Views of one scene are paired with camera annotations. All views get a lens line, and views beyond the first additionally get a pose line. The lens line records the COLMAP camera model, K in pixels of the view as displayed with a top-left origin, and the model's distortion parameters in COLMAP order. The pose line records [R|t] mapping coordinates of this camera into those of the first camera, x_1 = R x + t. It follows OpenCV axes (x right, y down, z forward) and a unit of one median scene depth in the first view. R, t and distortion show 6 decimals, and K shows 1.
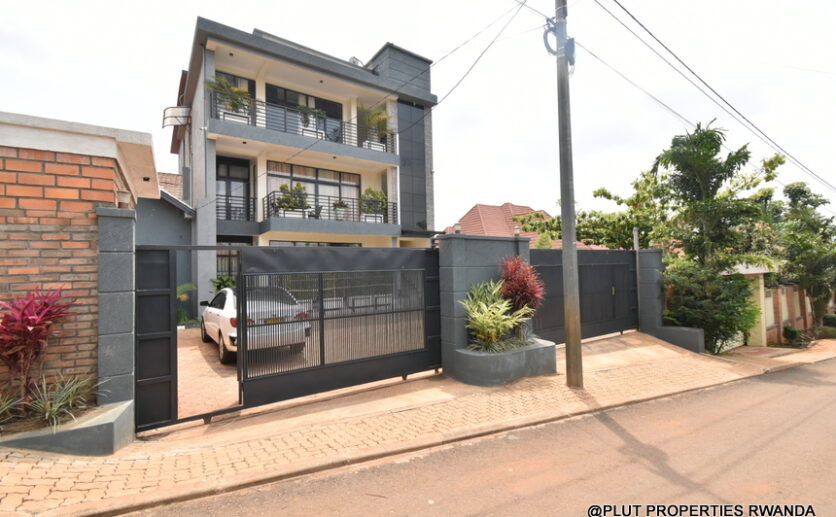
lens RADIAL K [[367.4, 0, 415.0], [0, 367.4, 255.4], [0, 0, 1]] dist [0.014445, 0.000152]
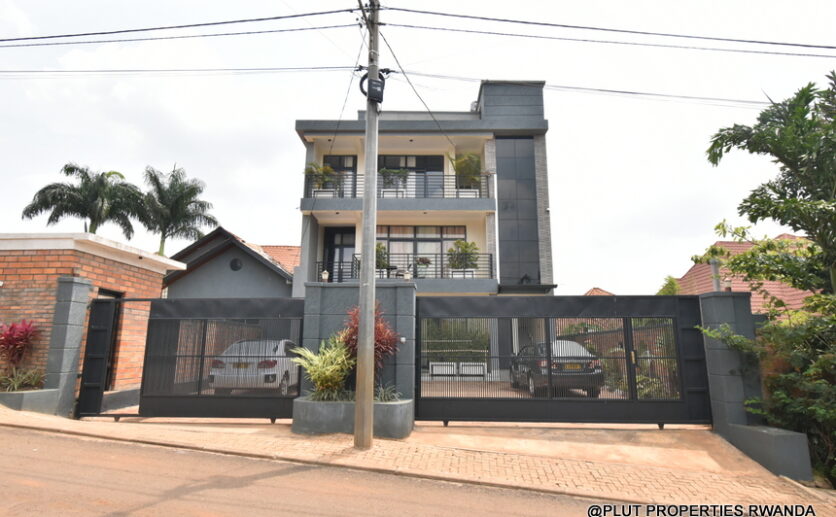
lens RADIAL K [[461.1, 0, 418.0], [0, 461.1, 258.5], [0, 0, 1]] dist [-0.000407, 0.001092]
pose [[0.806358, -0.087464, -0.584925, 0.446457], [-0.000282, 0.988947, -0.148267, 0.027205], [0.591428, 0.119721, 0.797421, 0.054413]]
